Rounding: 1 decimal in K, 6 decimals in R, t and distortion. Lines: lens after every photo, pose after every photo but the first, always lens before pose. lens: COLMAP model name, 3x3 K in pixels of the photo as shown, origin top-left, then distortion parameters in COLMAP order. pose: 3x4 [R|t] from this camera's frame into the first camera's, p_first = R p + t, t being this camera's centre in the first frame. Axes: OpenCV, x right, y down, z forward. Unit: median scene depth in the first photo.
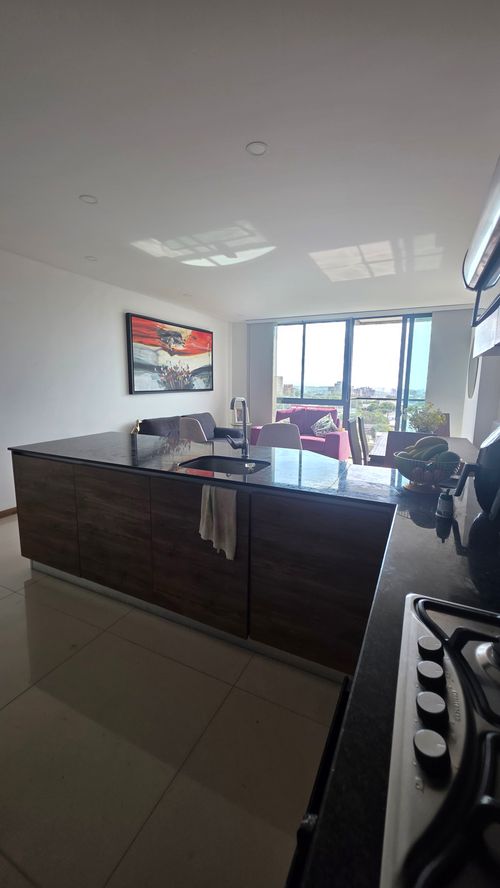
lens RADIAL K [[355.6, 0, 250.0], [0, 355.6, 444.0], [0, 0, 1]] dist [0.001643, 0.000068]
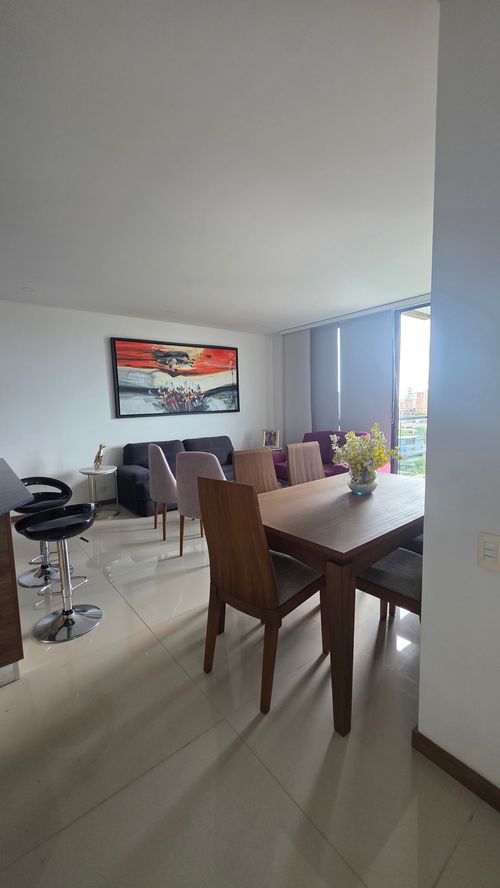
lens RADIAL K [[355.6, 0, 250.0], [0, 355.6, 444.0], [0, 0, 1]] dist [0.001643, 0.000068]
pose [[0.904490, 0.016304, -0.426184, 0.376924], [-0.039018, 0.998242, -0.044621, -0.034068], [0.424707, 0.056988, 0.903535, 0.237212]]
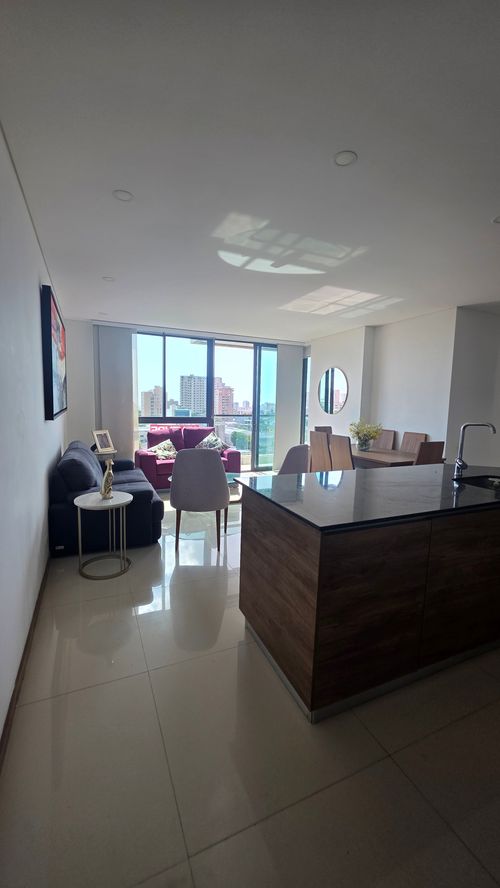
lens RADIAL K [[355.6, 0, 250.0], [0, 355.6, 444.0], [0, 0, 1]] dist [0.001643, 0.000068]
pose [[0.639066, -0.086731, 0.764246, -0.508424], [0.114112, 0.993317, 0.017306, -0.061825], [-0.760640, 0.076150, 0.644692, 0.310107]]
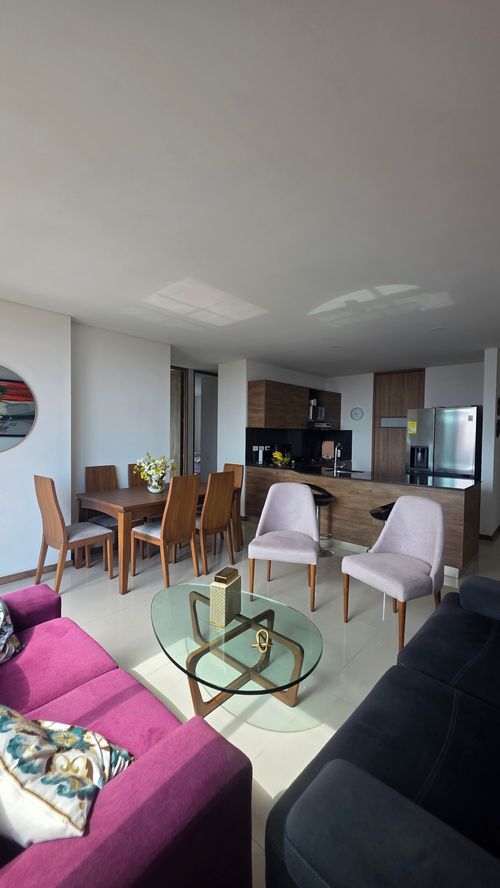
lens RADIAL K [[355.6, 0, 250.0], [0, 355.6, 444.0], [0, 0, 1]] dist [0.001643, 0.000068]
pose [[-0.959243, -0.030230, 0.280961, -0.043594], [0.023916, 0.982009, 0.187313, -0.213677], [-0.281569, 0.186398, -0.941262, 1.233392]]
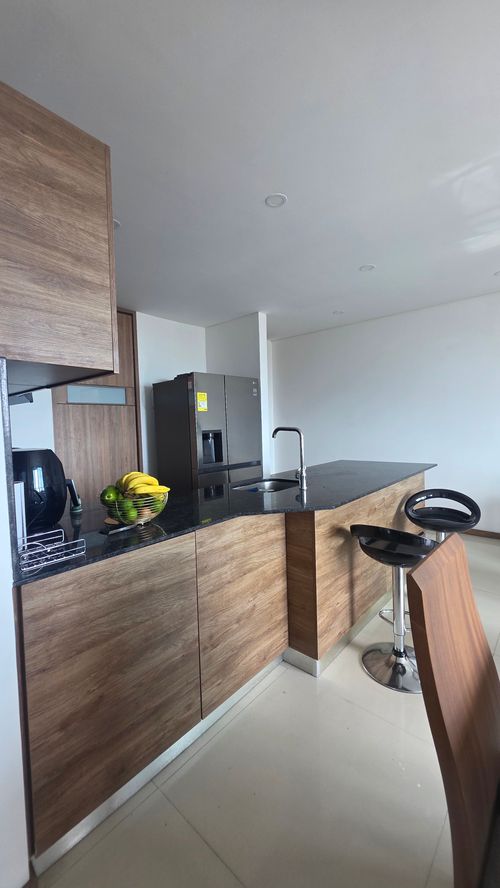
lens RADIAL K [[355.6, 0, 250.0], [0, 355.6, 444.0], [0, 0, 1]] dist [0.001643, 0.000068]
pose [[-0.261426, 0.047982, -0.964030, 0.373534], [-0.133757, 0.987326, 0.085414, -0.059118], [0.955911, 0.151275, -0.251695, 0.442369]]
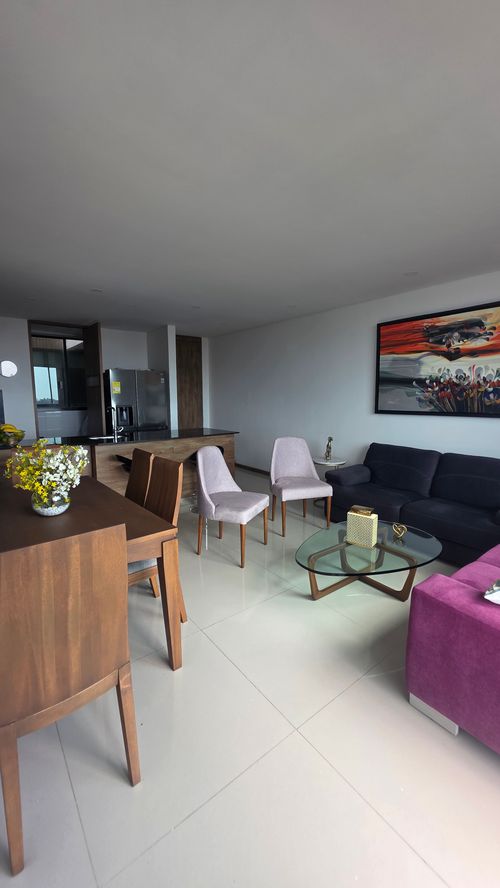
lens RADIAL K [[355.6, 0, 250.0], [0, 355.6, 444.0], [0, 0, 1]] dist [0.001643, 0.000068]
pose [[-0.441034, 0.114699, -0.890131, 0.548690], [-0.154312, 0.967339, 0.201105, -0.174656], [0.884125, 0.226051, -0.408930, 0.980628]]
